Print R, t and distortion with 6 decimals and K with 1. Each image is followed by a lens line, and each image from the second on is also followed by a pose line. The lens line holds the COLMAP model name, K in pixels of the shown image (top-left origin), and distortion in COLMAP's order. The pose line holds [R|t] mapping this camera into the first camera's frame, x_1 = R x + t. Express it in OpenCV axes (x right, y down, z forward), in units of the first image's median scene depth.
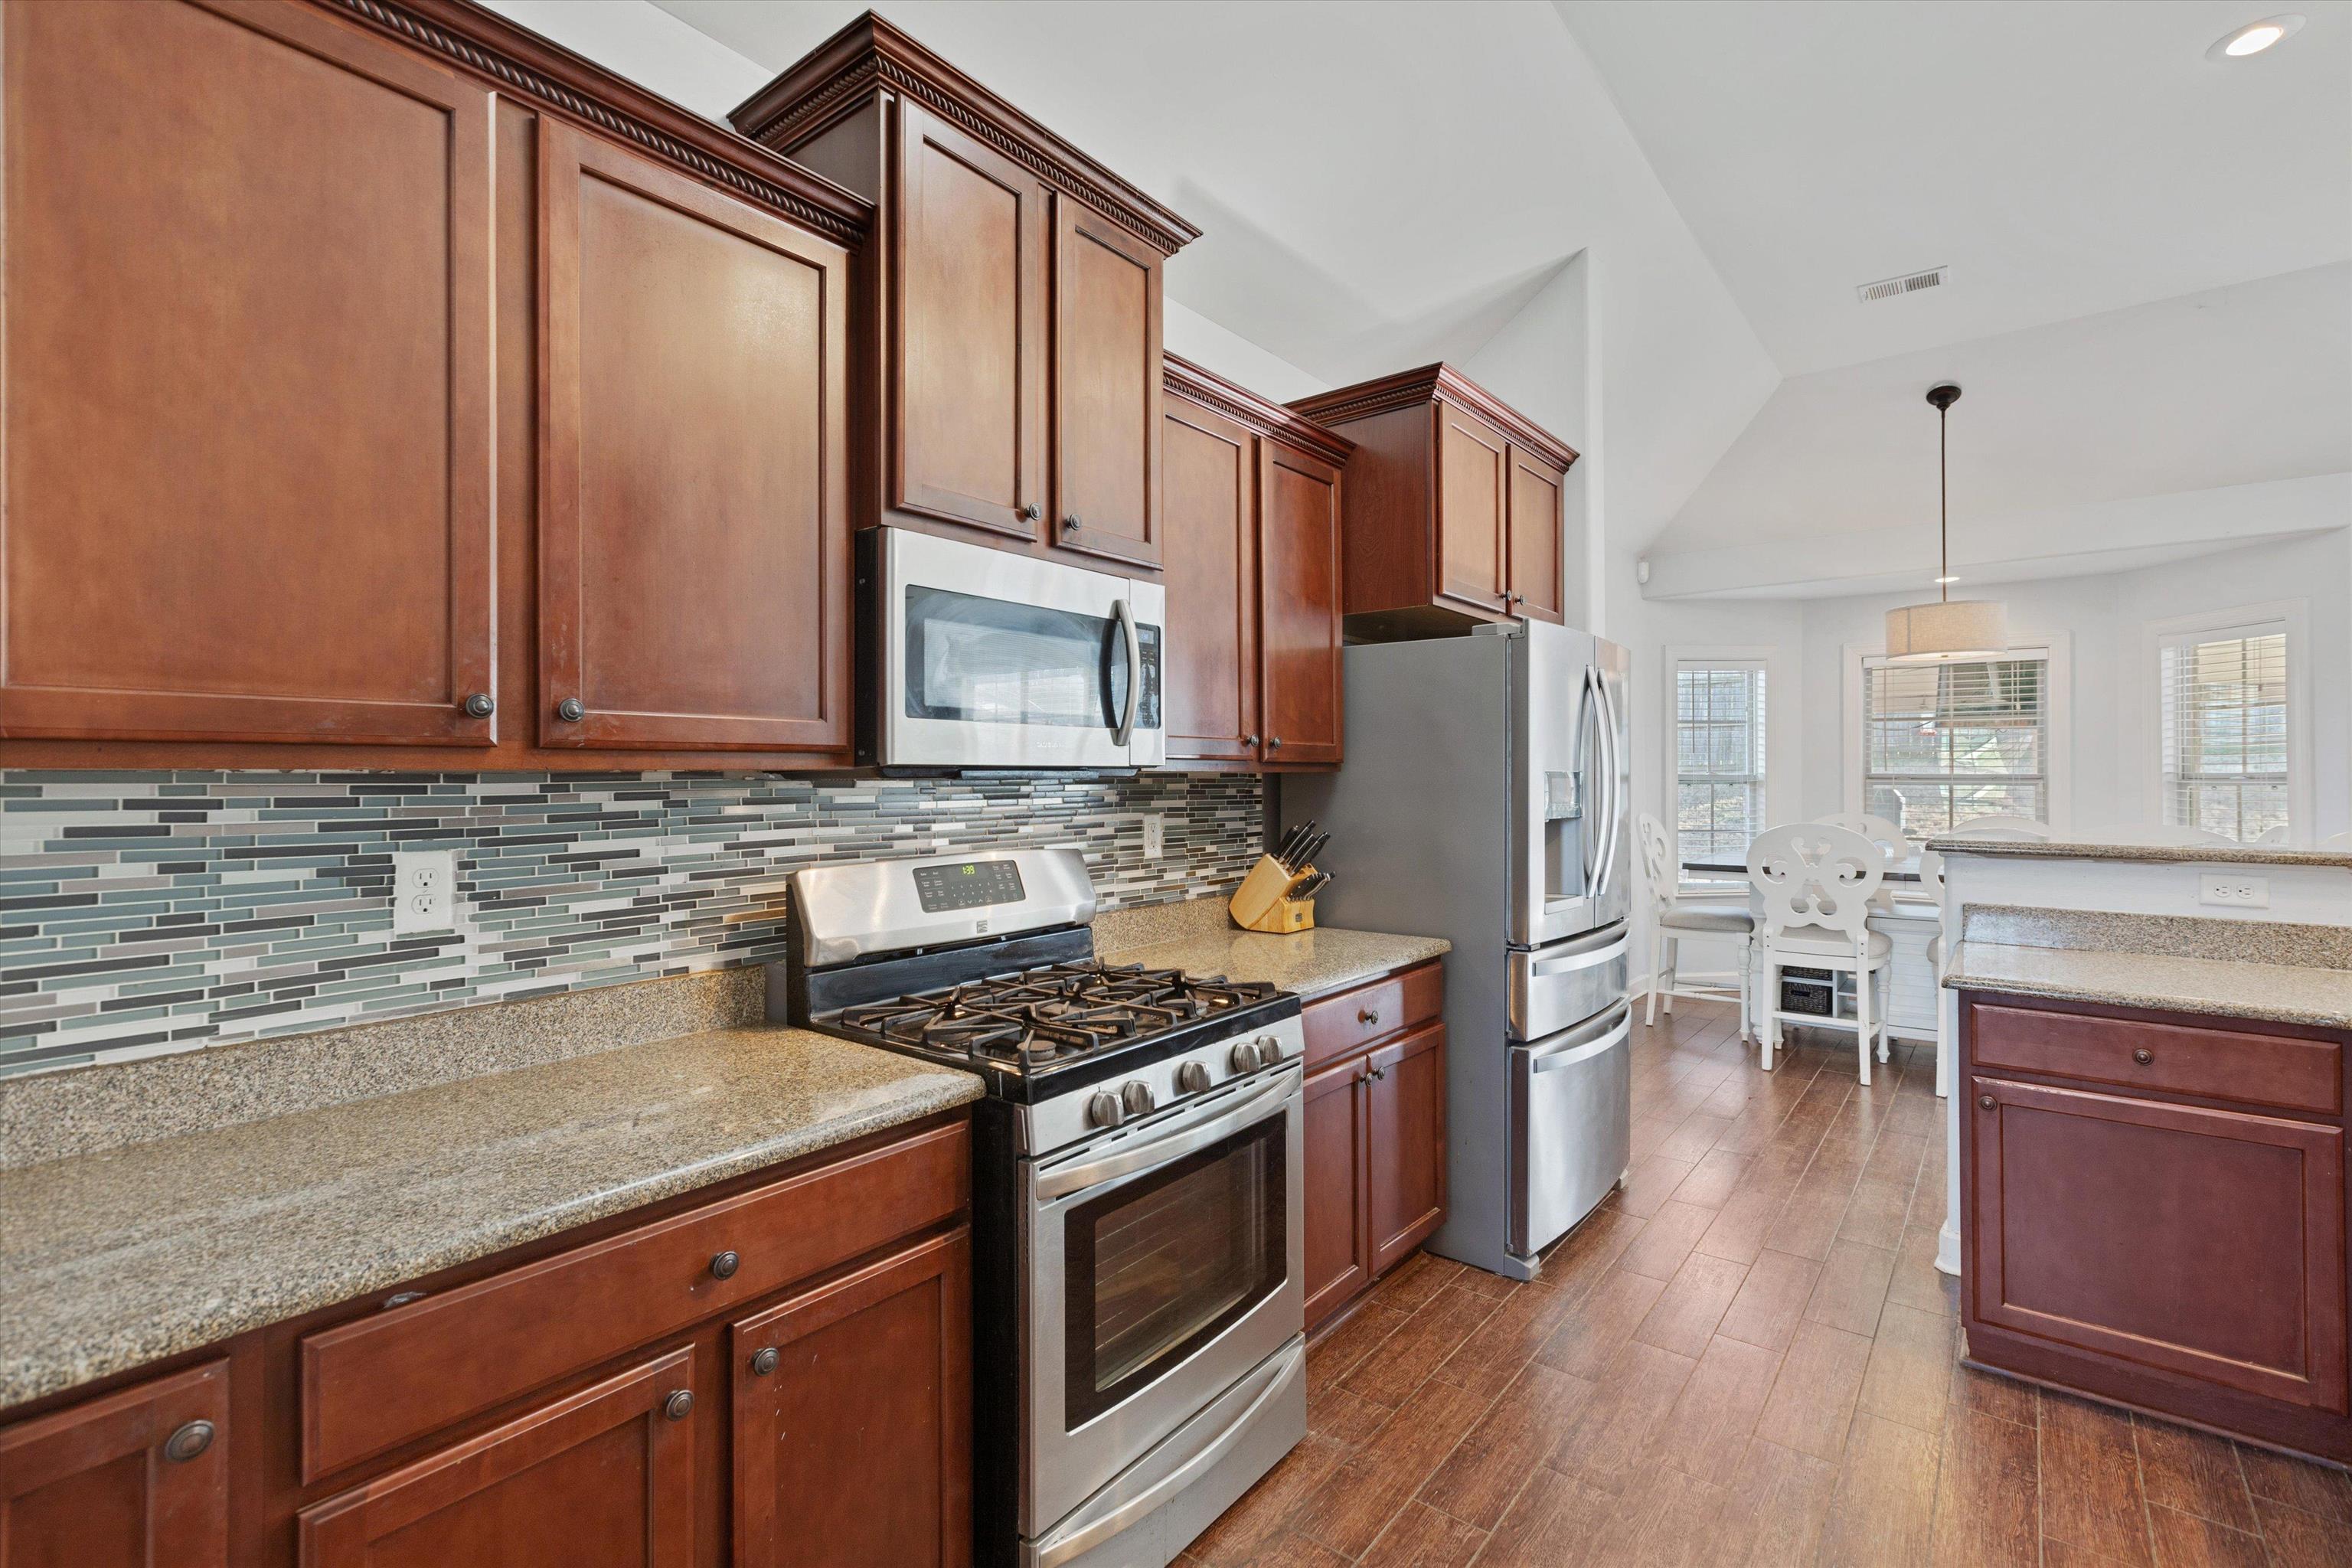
lens RADIAL K [[1059.9, 0, 1176.5], [0, 1059.9, 772.4], [0, 0, 1]] dist [0.000109, 0.000247]
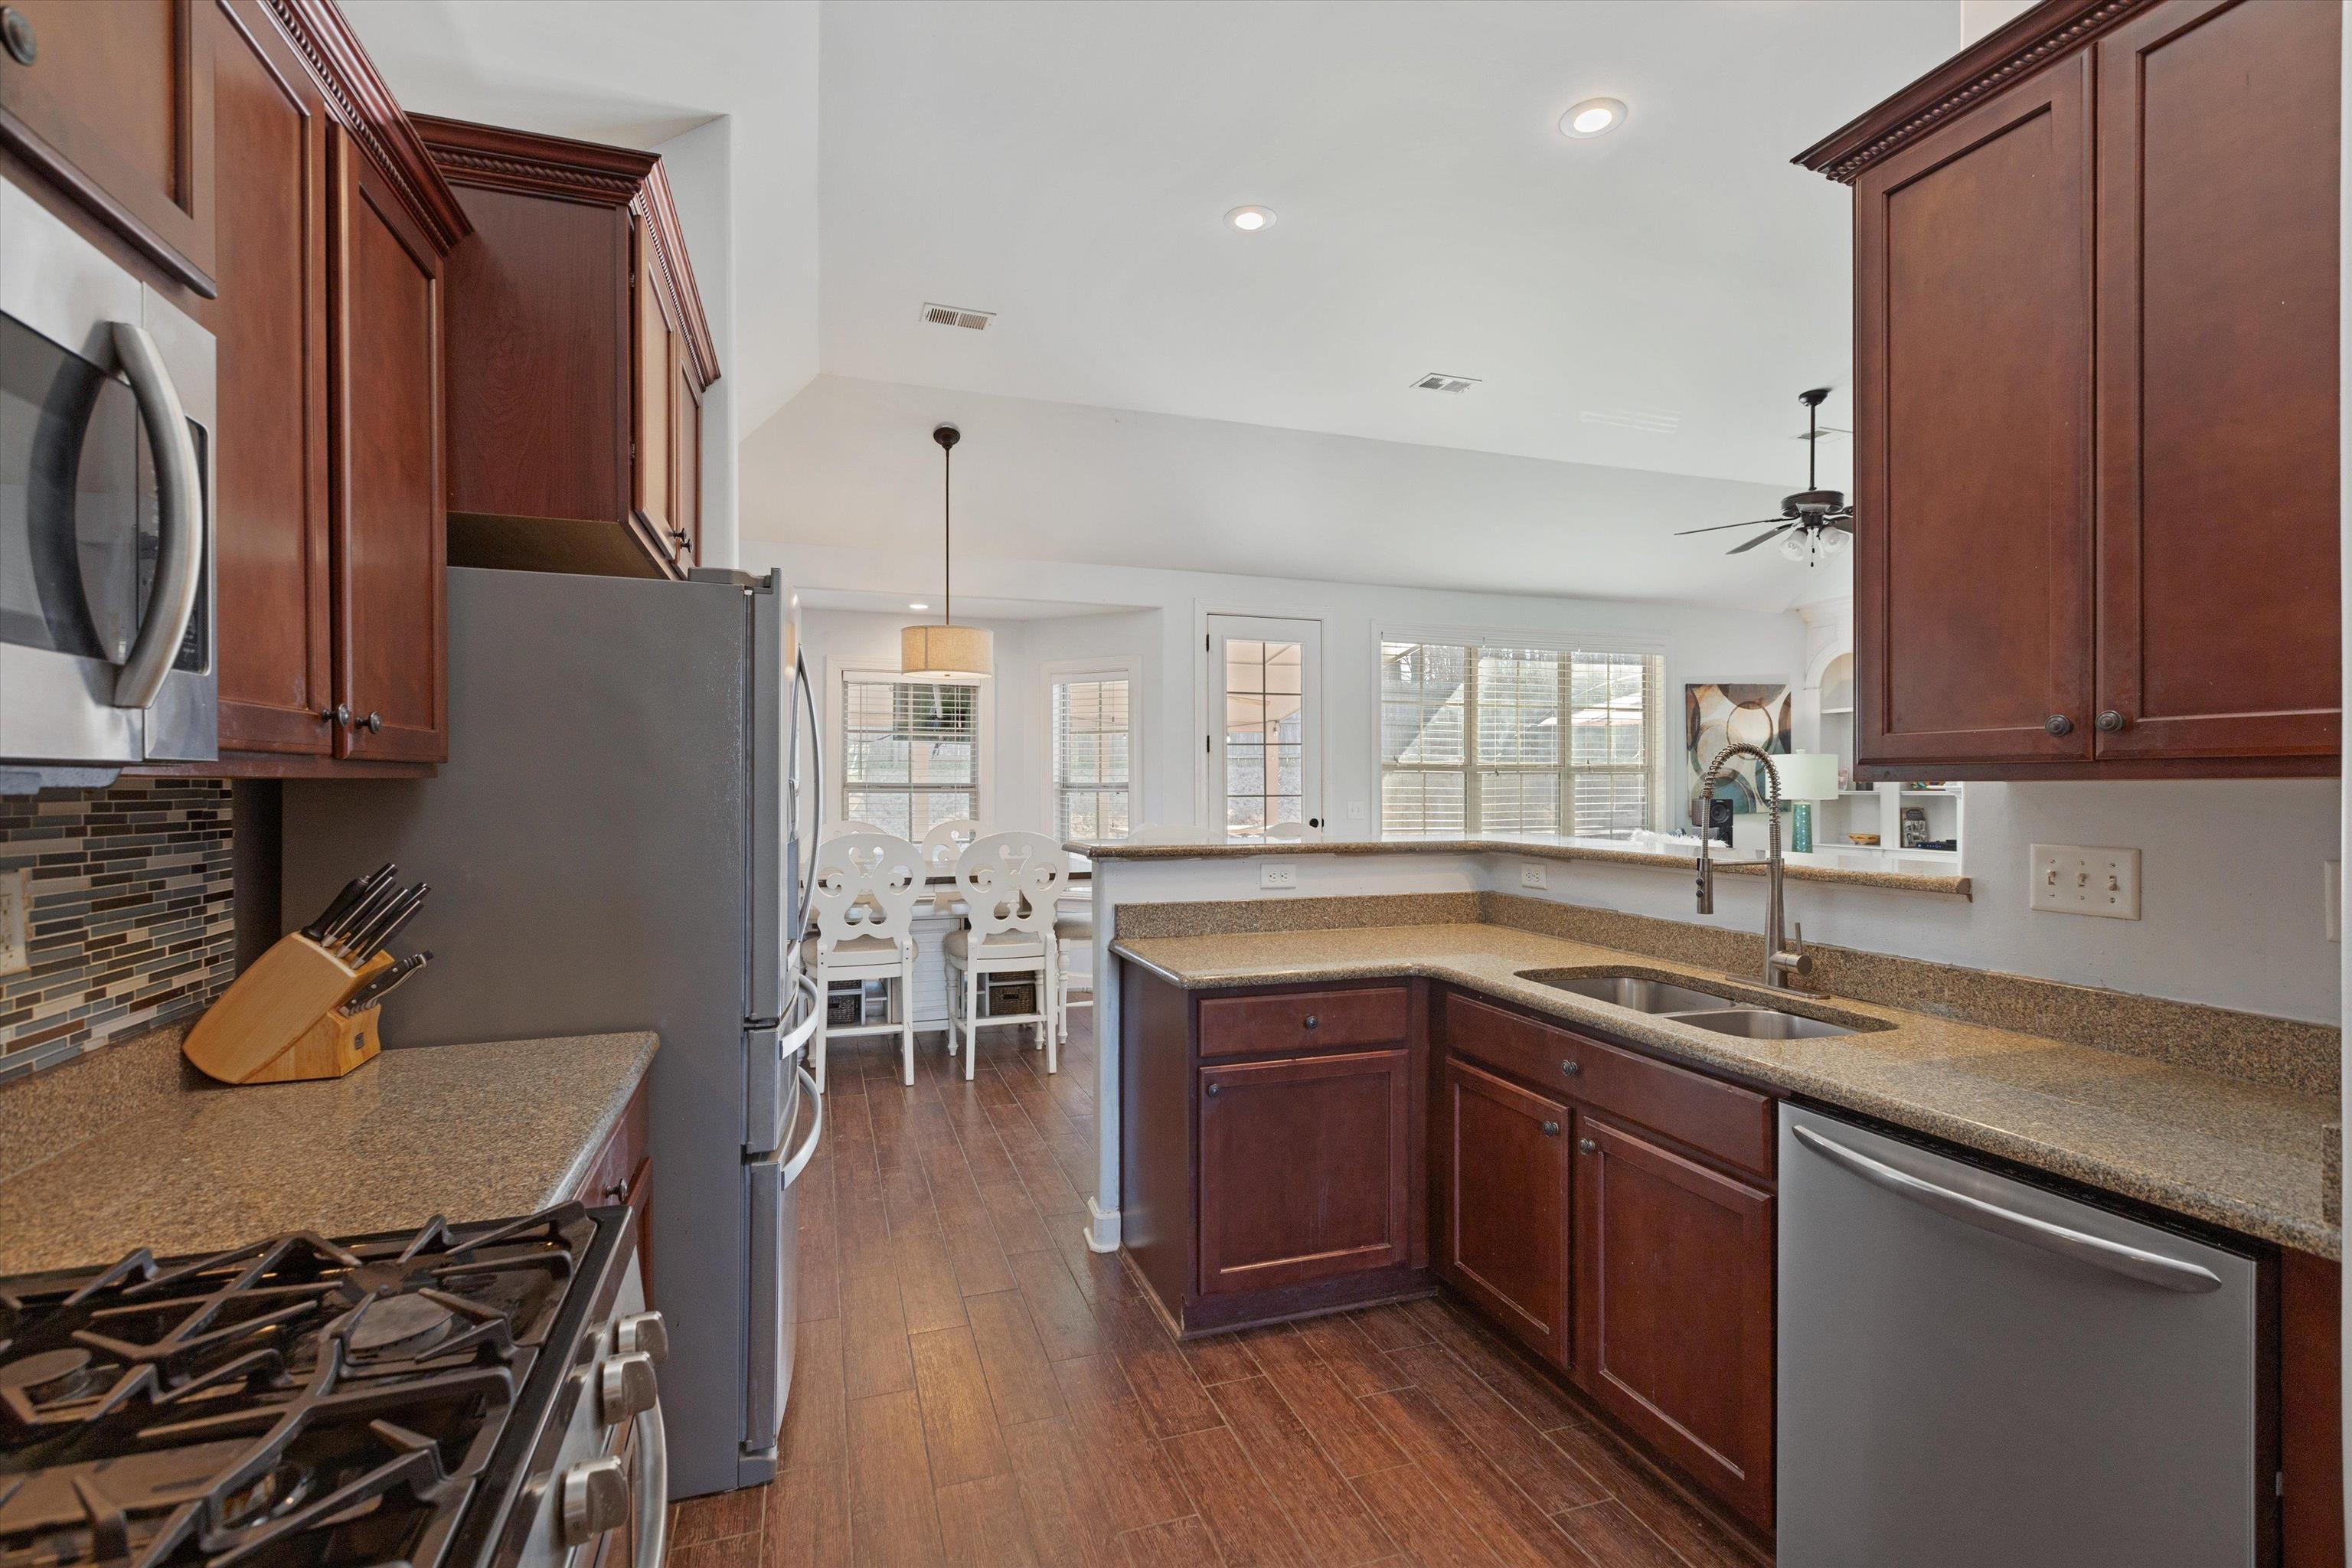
lens RADIAL K [[1067.6, 0, 1179.8], [0, 1067.6, 788.4], [0, 0, 1]] dist [0.002185, 0.000226]
pose [[0.533132, -0.001783, 0.846030, -0.137540], [-0.005057, 0.999973, 0.005294, -0.000077], [-0.846017, -0.007101, 0.533109, 0.365942]]
